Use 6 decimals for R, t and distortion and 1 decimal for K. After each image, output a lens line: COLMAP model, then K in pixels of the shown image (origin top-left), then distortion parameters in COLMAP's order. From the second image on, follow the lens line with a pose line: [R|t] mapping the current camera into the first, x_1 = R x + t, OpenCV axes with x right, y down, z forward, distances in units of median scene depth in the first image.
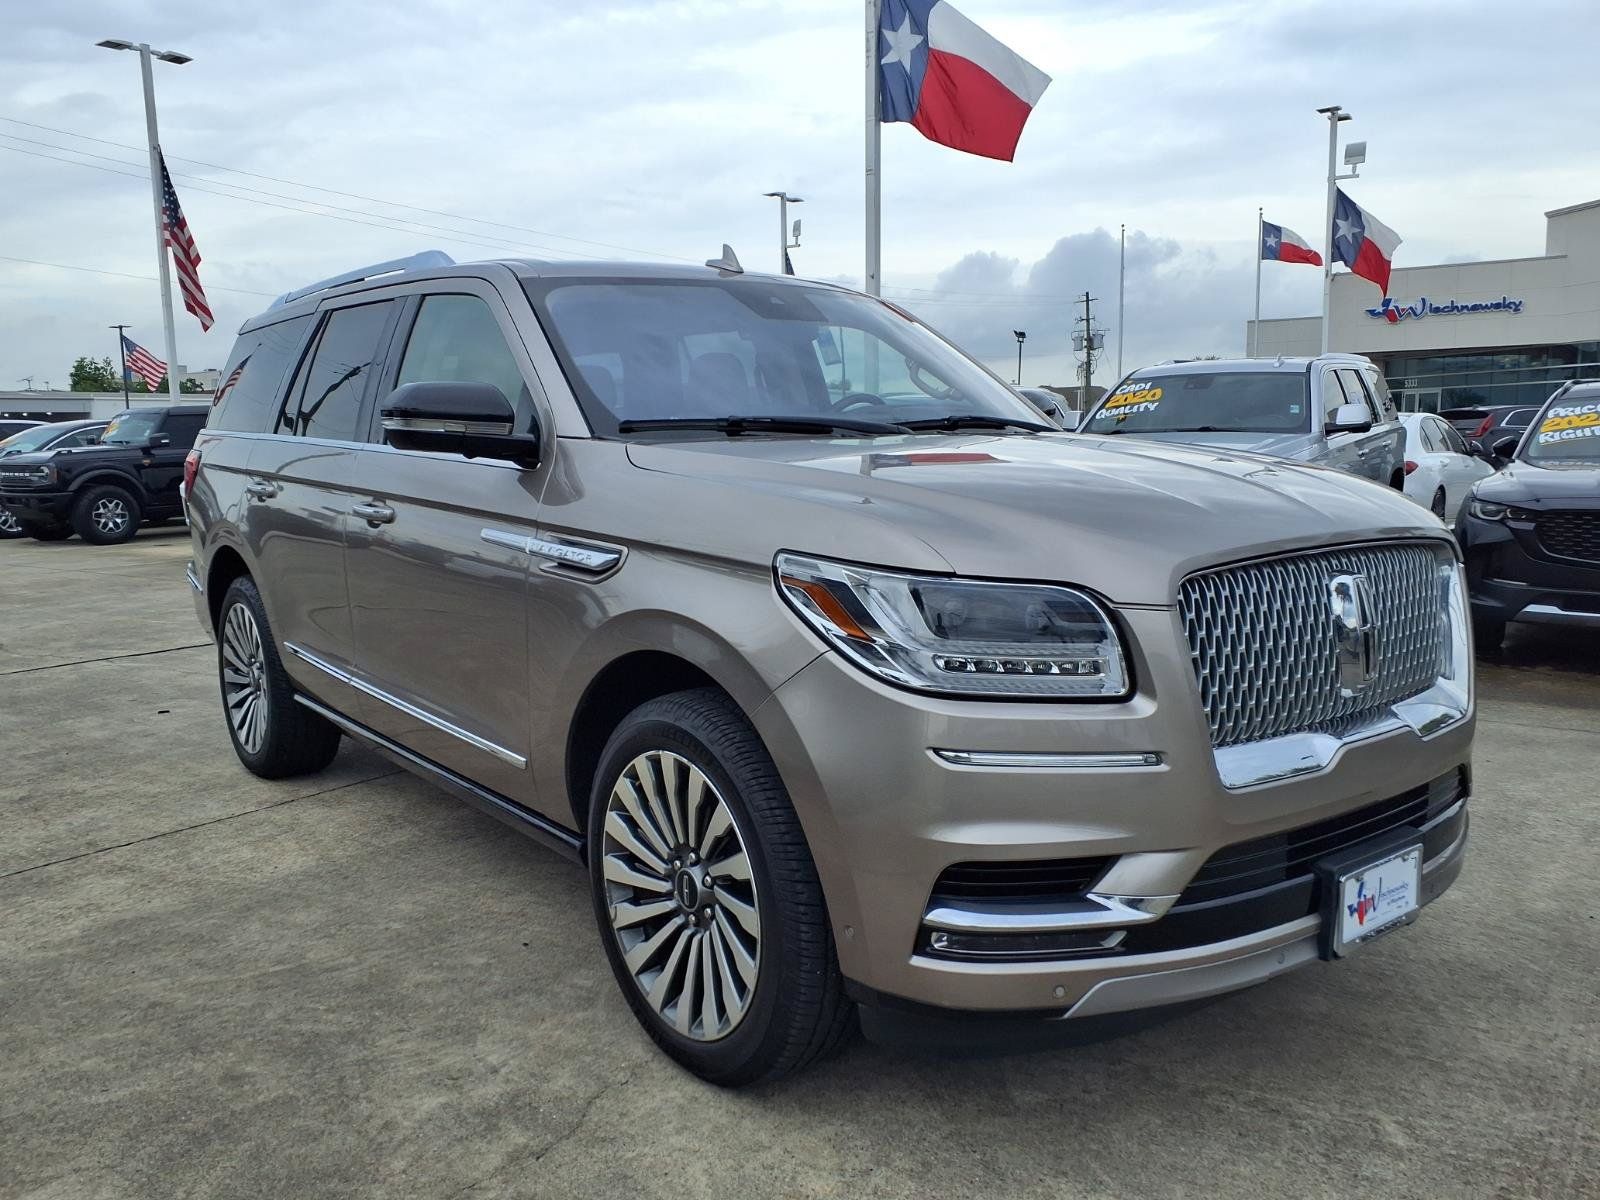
lens RADIAL K [[1289.4, 0, 800.0], [0, 1289.4, 600.0], [0, 0, 1]] dist [0.011187, -0.014898]
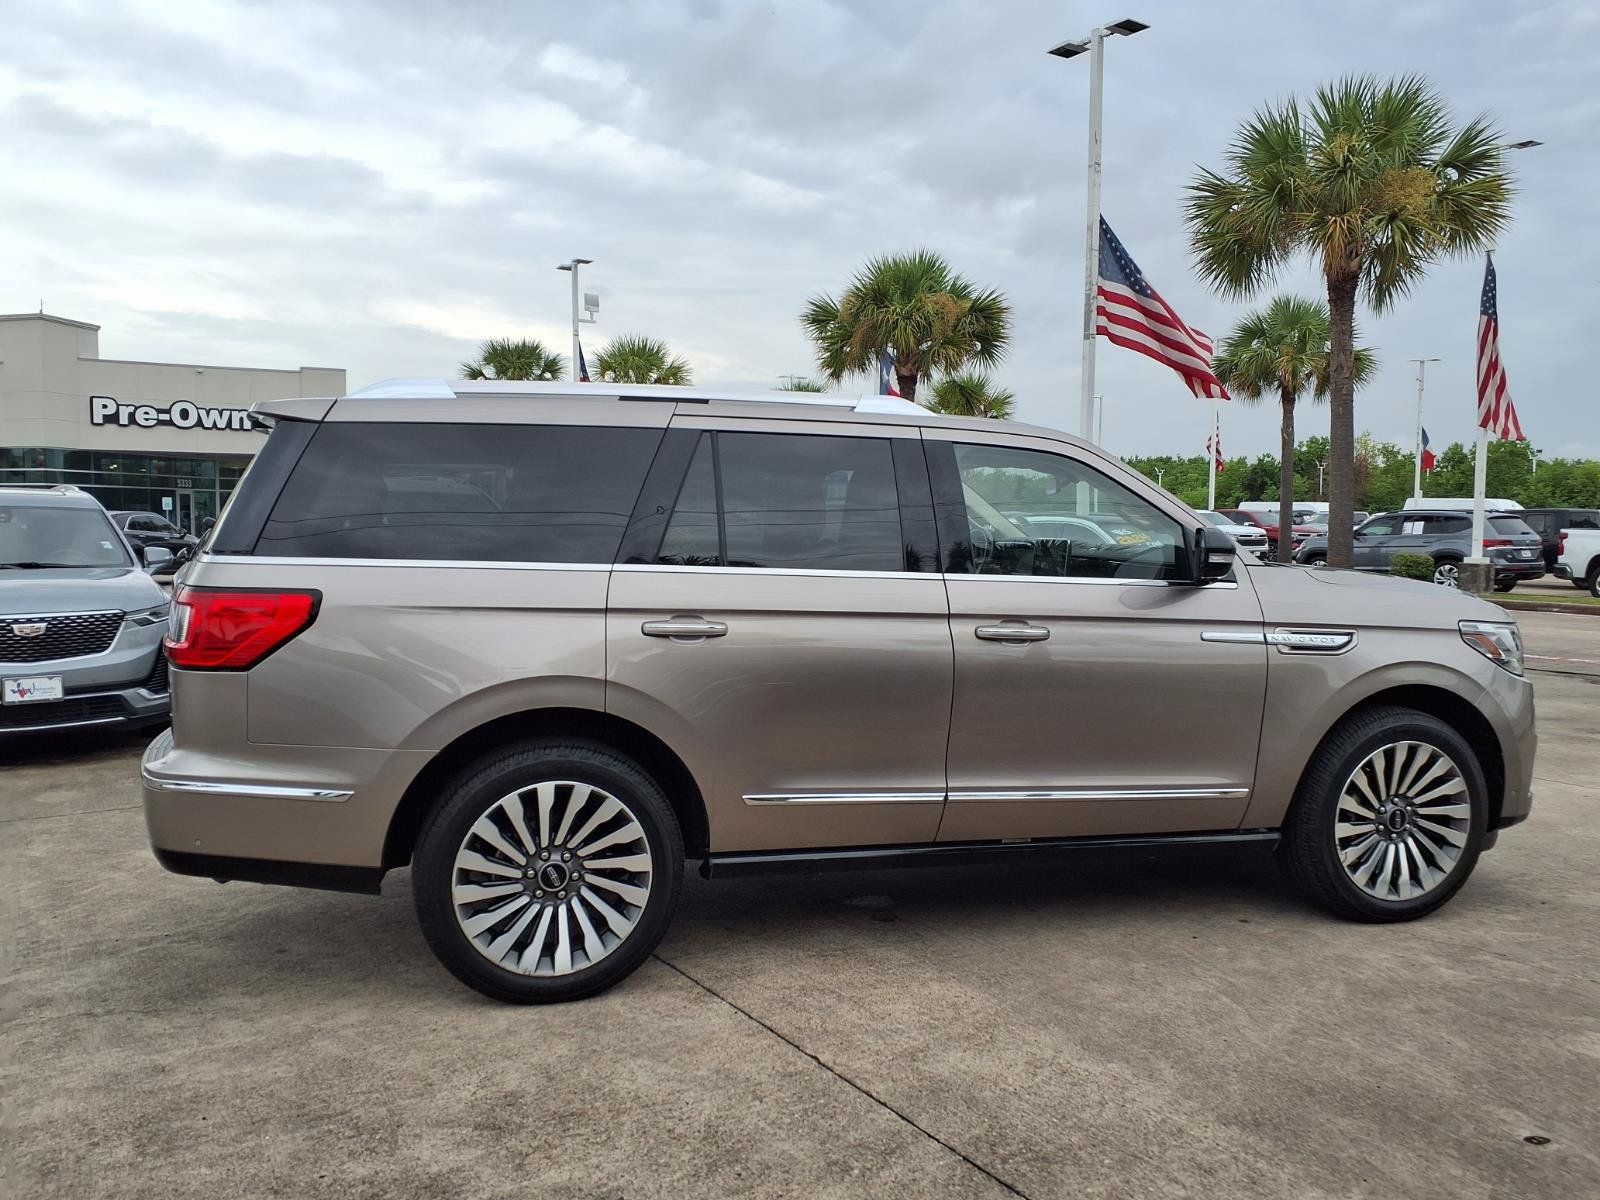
lens RADIAL K [[1289.4, 0, 800.0], [0, 1289.4, 600.0], [0, 0, 1]] dist [0.011187, -0.014898]
pose [[0.375624, -0.042744, 0.925786, -1.885984], [0.108174, 0.994130, 0.002009, -0.154859], [-0.920437, 0.099392, 0.378043, 0.980042]]
